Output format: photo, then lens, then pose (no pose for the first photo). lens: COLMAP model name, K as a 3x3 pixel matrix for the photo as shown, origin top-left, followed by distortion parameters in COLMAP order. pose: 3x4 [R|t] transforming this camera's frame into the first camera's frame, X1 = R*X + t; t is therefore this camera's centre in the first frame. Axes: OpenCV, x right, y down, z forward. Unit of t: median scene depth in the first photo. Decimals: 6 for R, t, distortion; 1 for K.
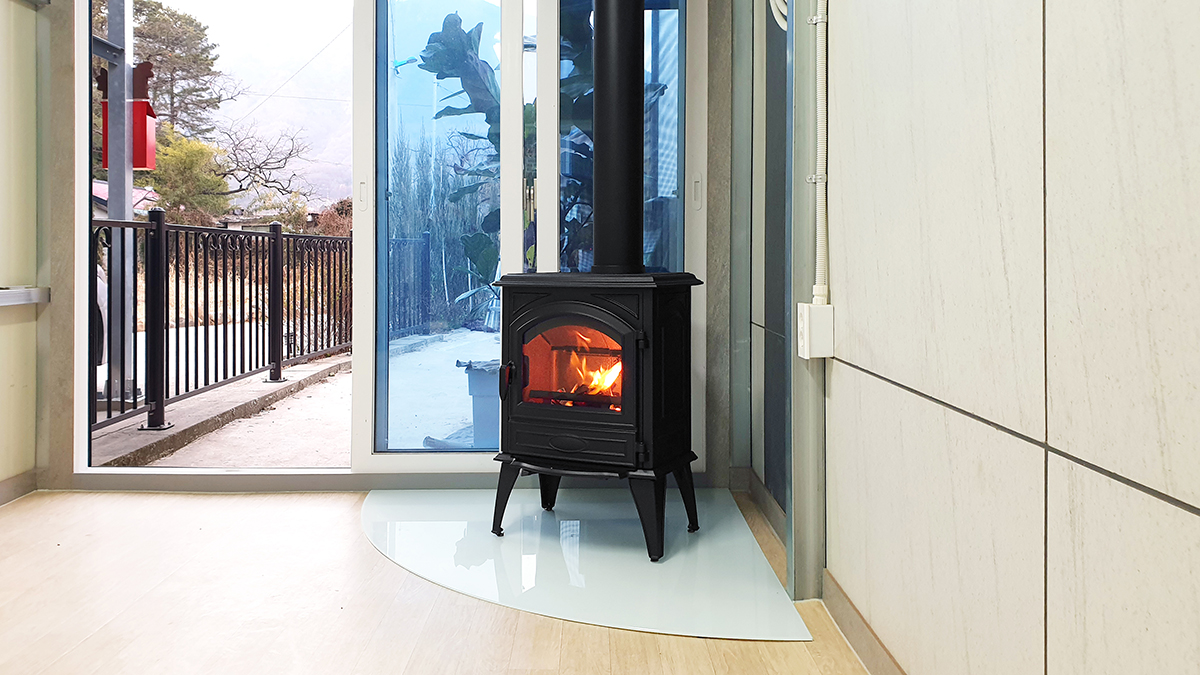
lens RADIAL K [[927.1, 0, 575.8], [0, 927.1, 282.5], [0, 0, 1]] dist [0.005534, 0.008312]
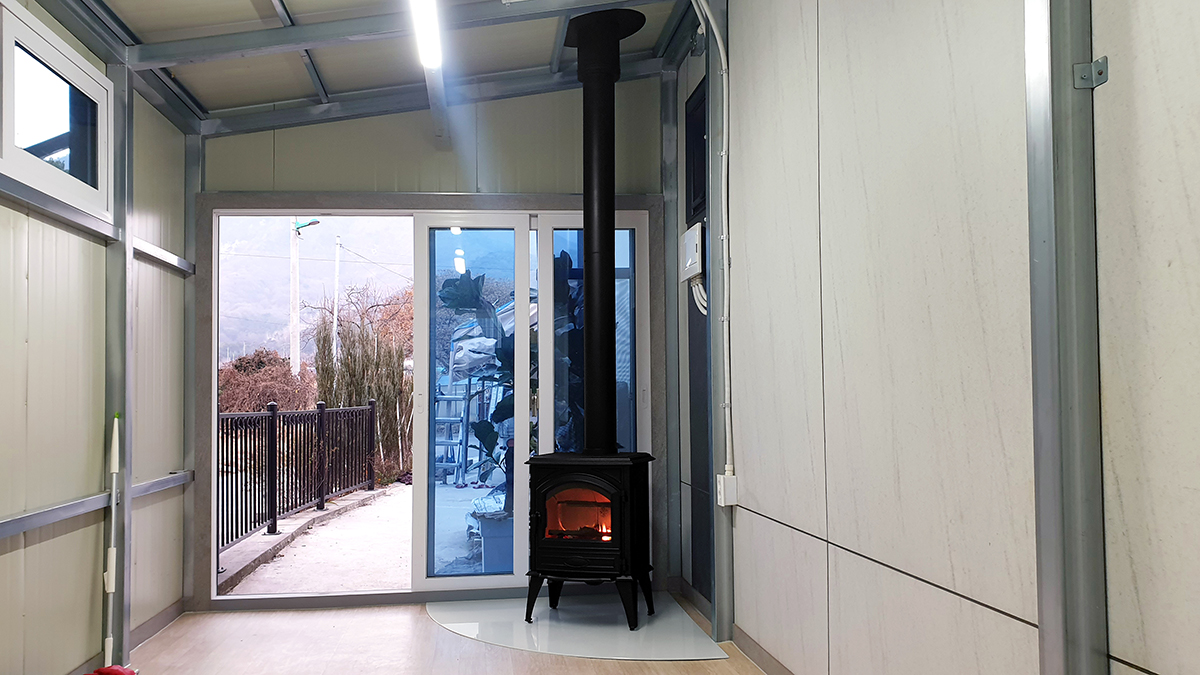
lens RADIAL K [[936.7, 0, 600.0], [0, 936.7, 397.0], [0, 0, 1]] dist [0.003637, 0.001708]
pose [[0.987981, -0.009213, 0.154298, -0.177797], [0.014225, 0.999405, -0.031408, -0.050662], [-0.153917, 0.033226, 0.987525, -0.516407]]
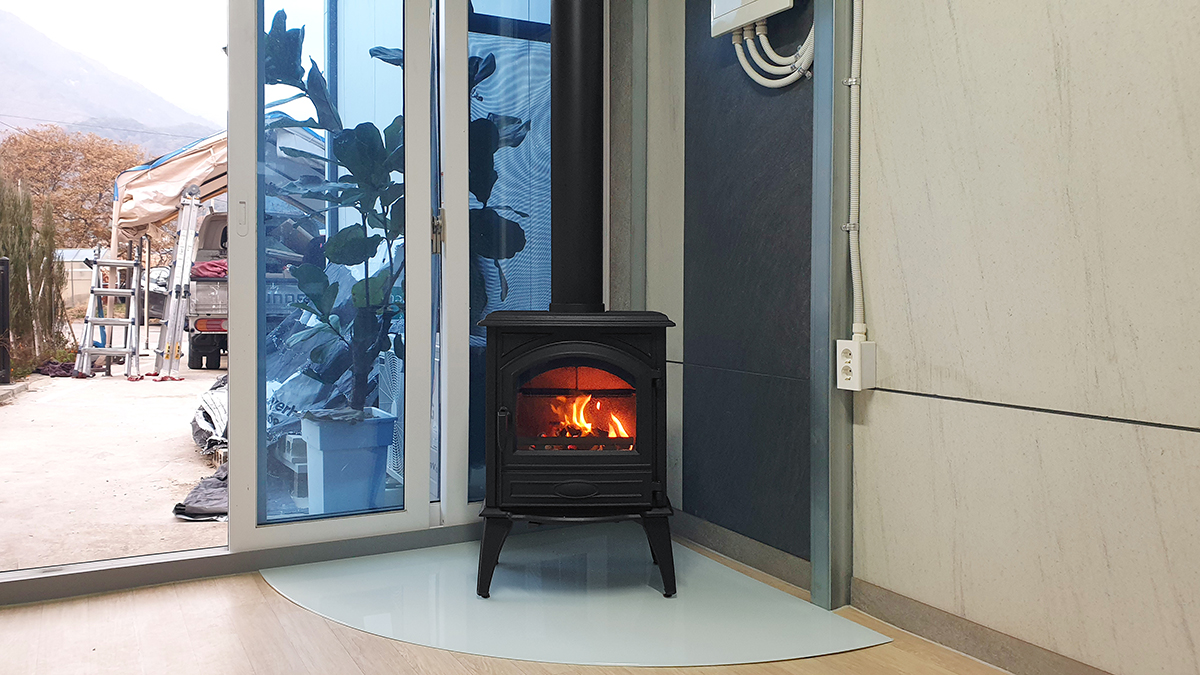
lens RADIAL K [[913.1, 0, 567.9], [0, 913.1, 356.0], [0, 0, 1]] dist [0.009349, 0.011306]
pose [[0.866732, -0.022597, 0.498261, -0.392166], [0.002054, 0.999126, 0.041739, -0.002917], [-0.498769, -0.035153, 0.866022, 0.156670]]
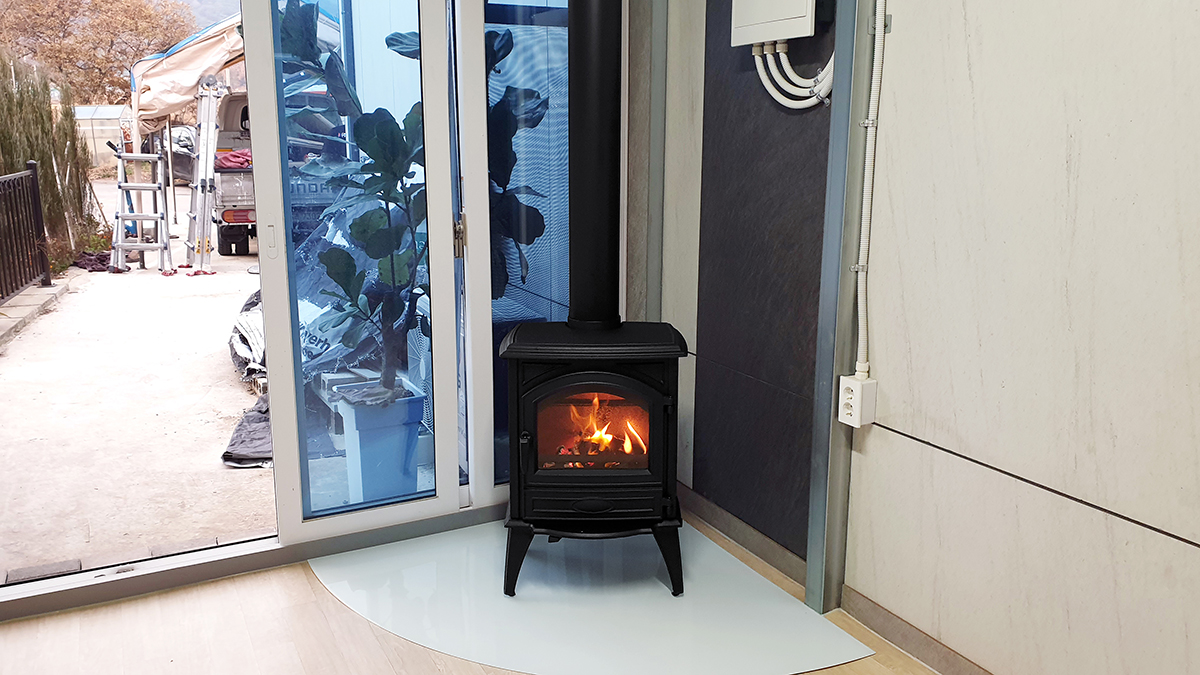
lens RADIAL K [[898.3, 0, 570.9], [0, 898.3, 363.7], [0, 0, 1]] dist [0.014474, 0.004545]
pose [[0.877055, -0.115281, 0.466352, -0.393182], [0.006966, 0.973729, 0.227604, -0.172257], [-0.480339, -0.196373, 0.854817, 0.145042]]
